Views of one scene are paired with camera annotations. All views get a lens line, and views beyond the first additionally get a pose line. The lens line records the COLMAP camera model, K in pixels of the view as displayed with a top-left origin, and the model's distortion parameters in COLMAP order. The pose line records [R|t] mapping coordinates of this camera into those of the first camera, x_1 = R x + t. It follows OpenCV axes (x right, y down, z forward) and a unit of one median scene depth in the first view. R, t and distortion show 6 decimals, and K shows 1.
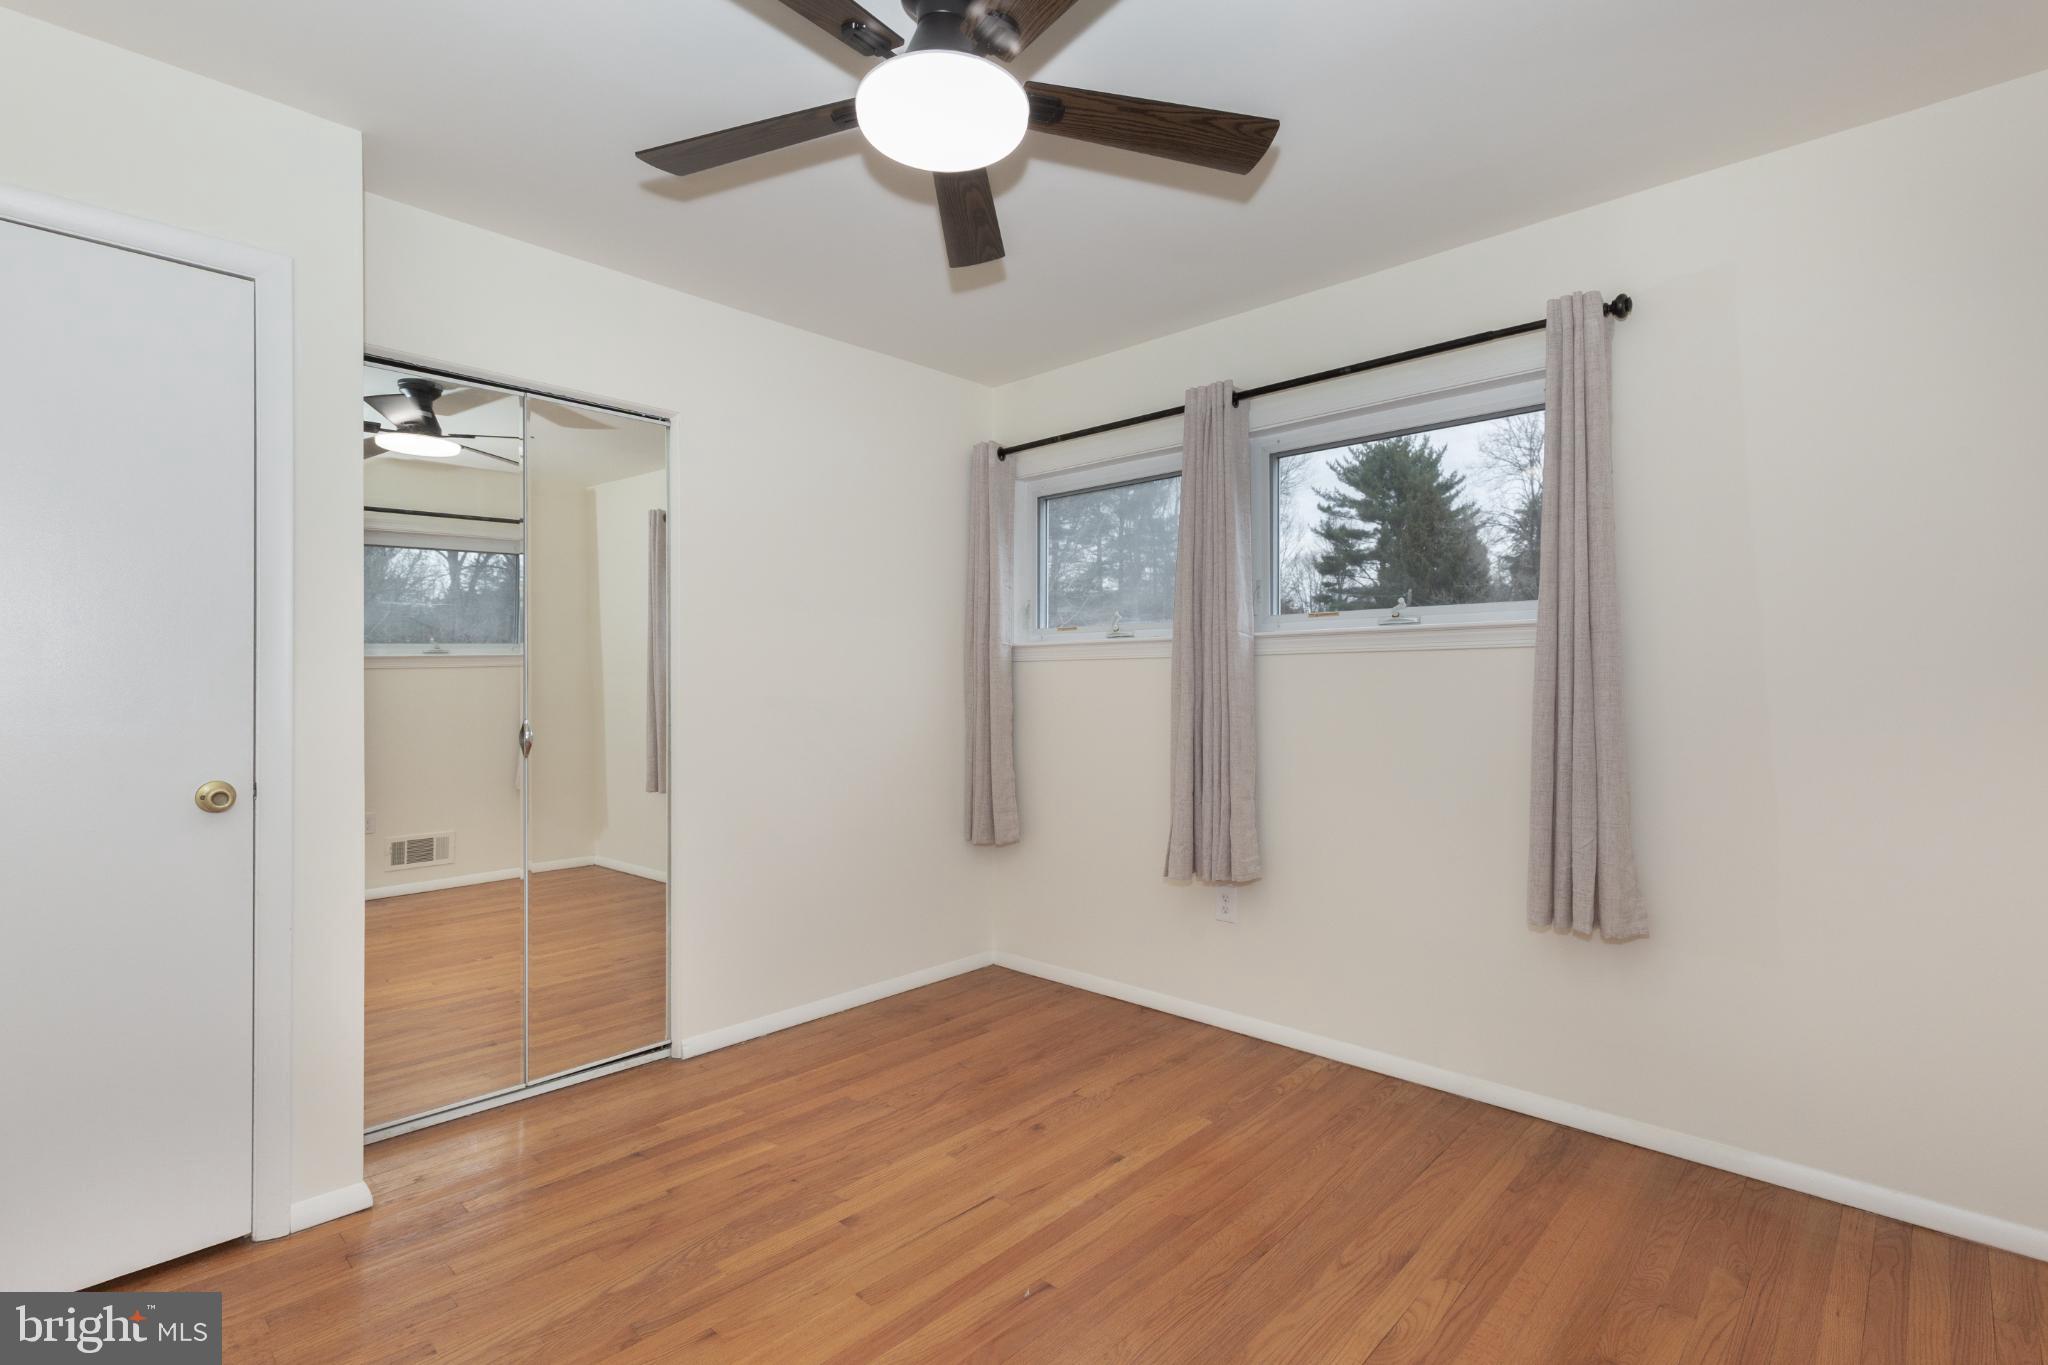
lens RADIAL K [[956.4, 0, 1024.4], [0, 956.4, 678.4], [0, 0, 1]] dist [-0.002469, -0.001803]
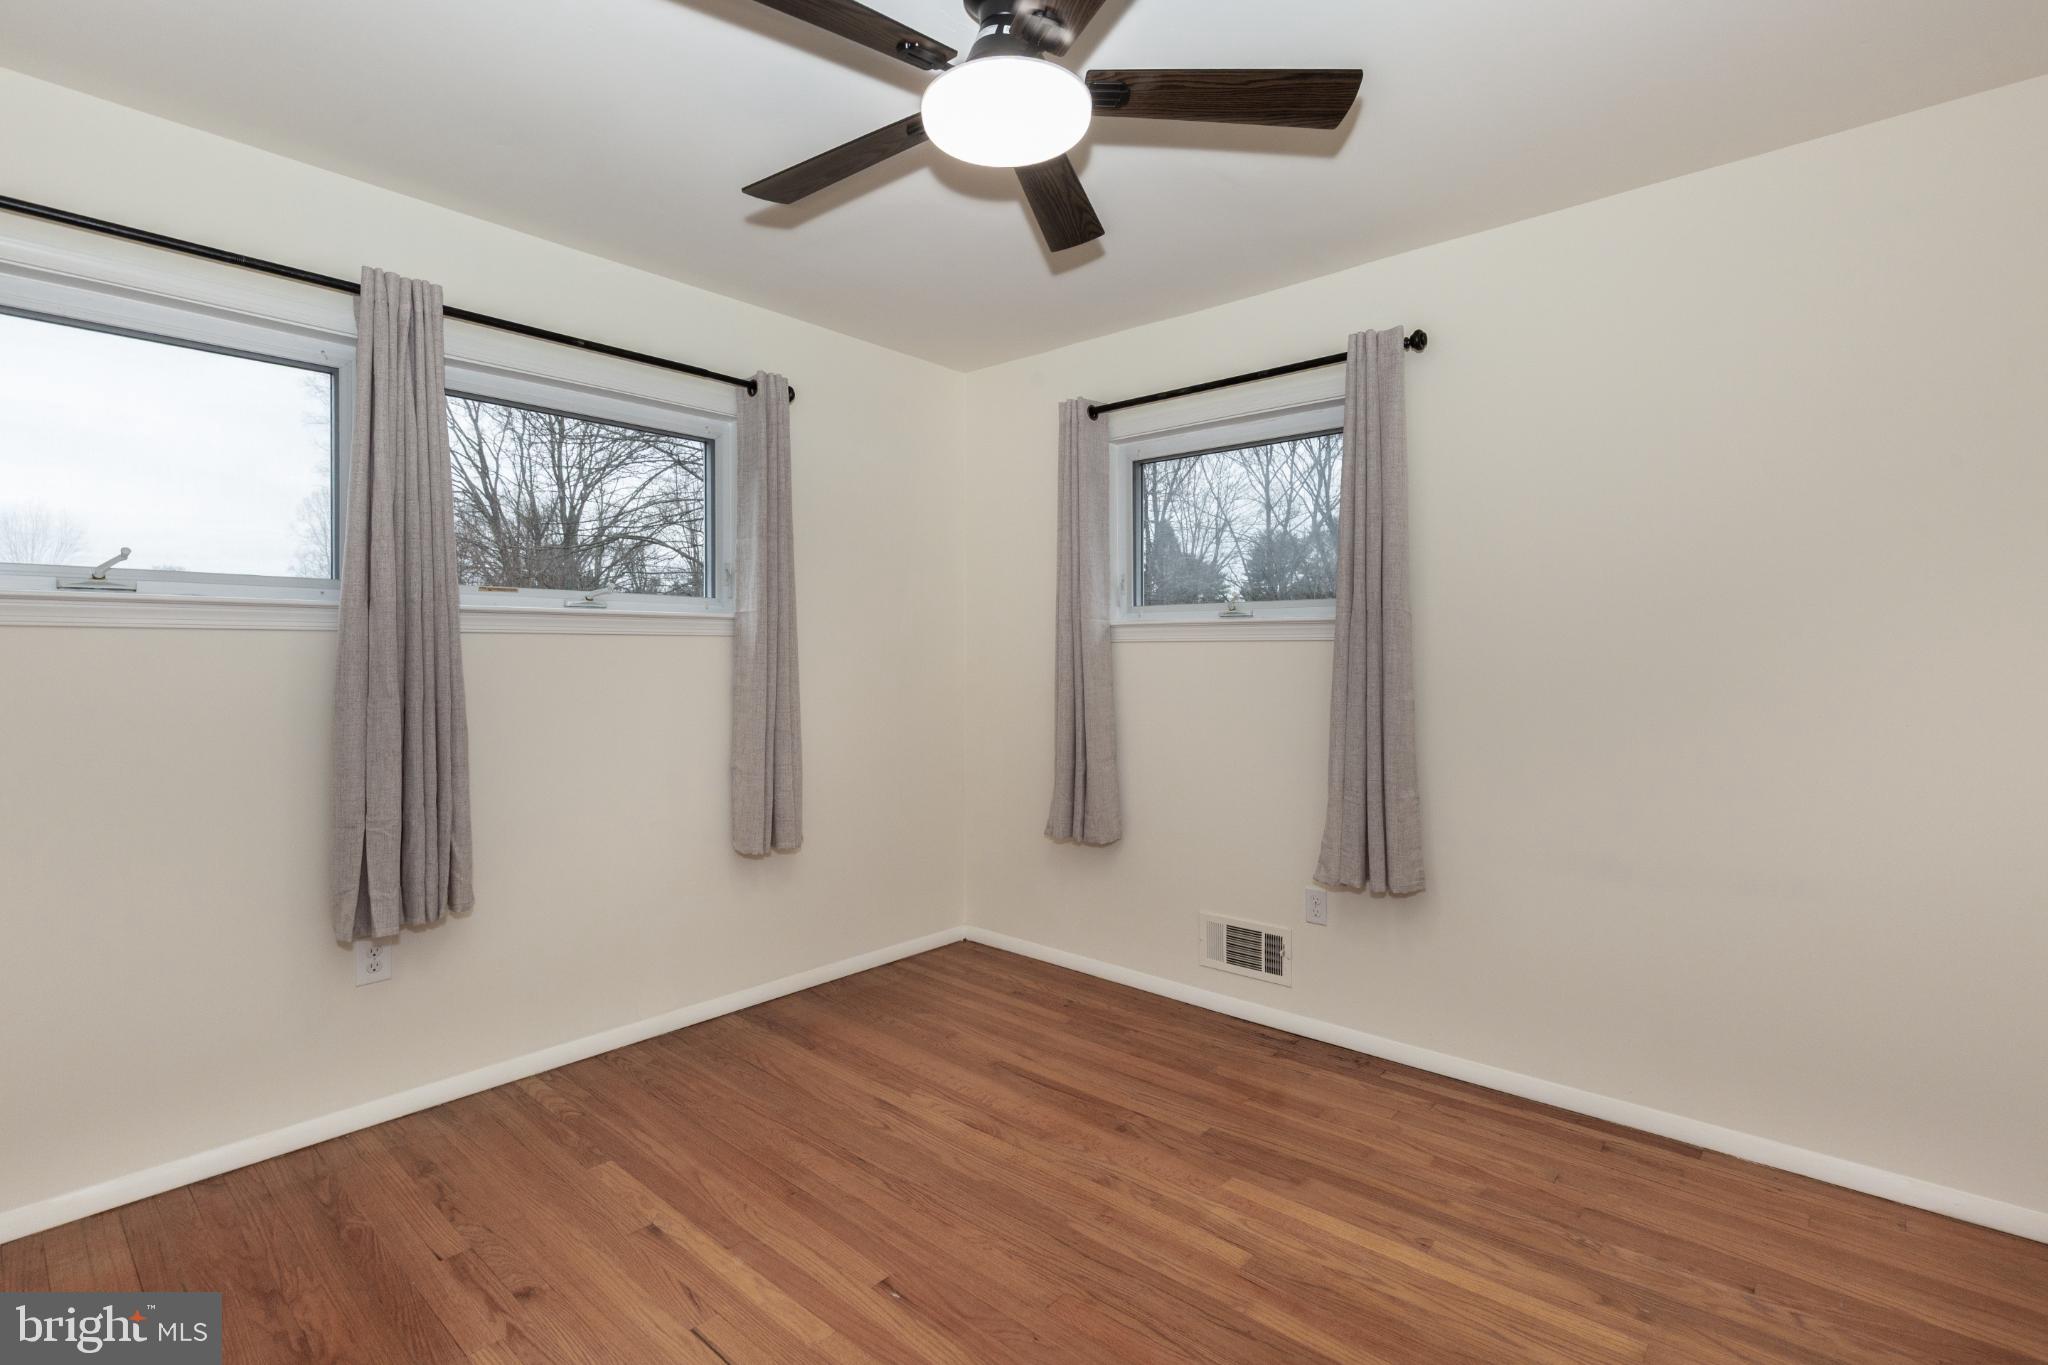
lens RADIAL K [[956.4, 0, 1024.4], [0, 956.4, 671.4], [0, 0, 1]] dist [-0.002469, -0.001803]
pose [[-0.027391, -0.017056, 0.999479, -0.737628], [0.002689, 0.999850, 0.017136, 0.001997], [-0.999621, 0.003157, -0.027341, 0.698052]]
